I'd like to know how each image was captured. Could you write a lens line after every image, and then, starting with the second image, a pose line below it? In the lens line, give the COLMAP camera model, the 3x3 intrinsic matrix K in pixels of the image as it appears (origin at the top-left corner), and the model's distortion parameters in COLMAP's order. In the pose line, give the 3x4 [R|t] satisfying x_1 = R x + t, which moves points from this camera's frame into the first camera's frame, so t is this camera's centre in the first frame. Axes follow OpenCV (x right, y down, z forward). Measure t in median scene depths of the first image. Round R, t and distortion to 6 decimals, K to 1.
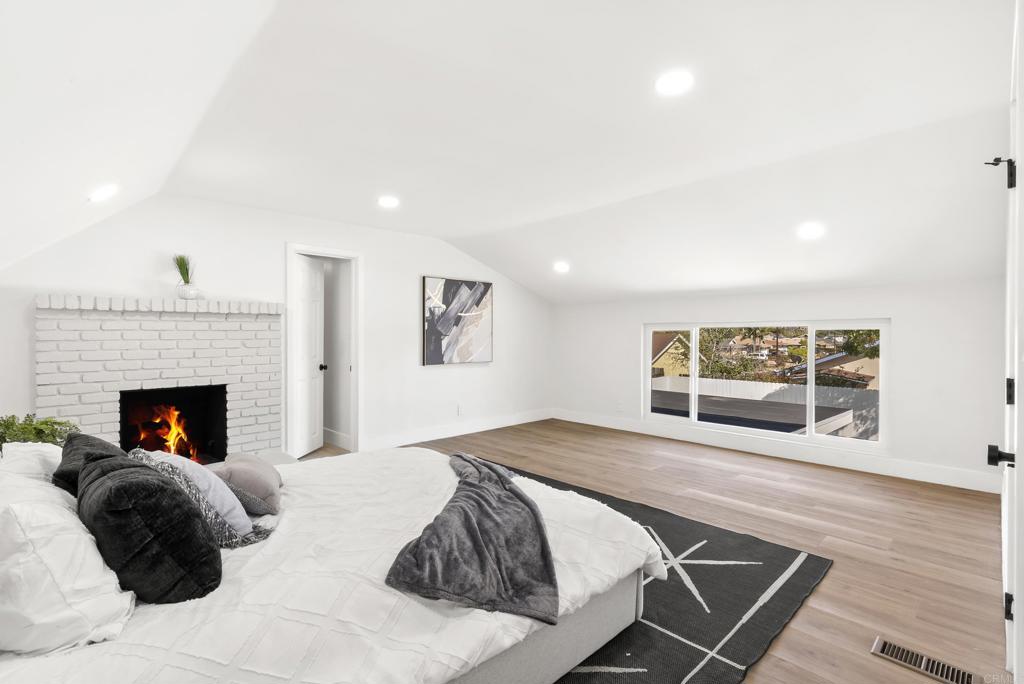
lens RADIAL K [[464.2, 0, 515.2], [0, 464.2, 336.8], [0, 0, 1]] dist [-0.004750, 0.000519]
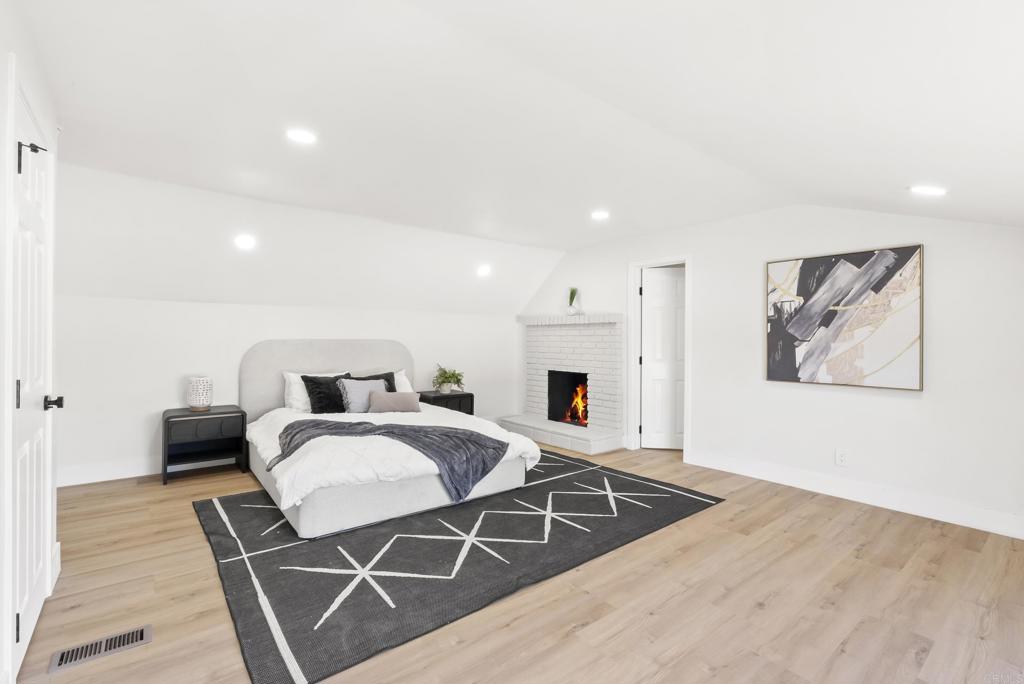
lens RADIAL K [[464.2, 0, 508.5], [0, 464.2, 336.7], [0, 0, 1]] dist [-0.004750, 0.000519]
pose [[-0.091296, -0.004597, -0.995813, 0.579603], [-0.010491, 0.999938, -0.003654, -0.002089], [0.995769, 0.010113, -0.091338, 0.628045]]
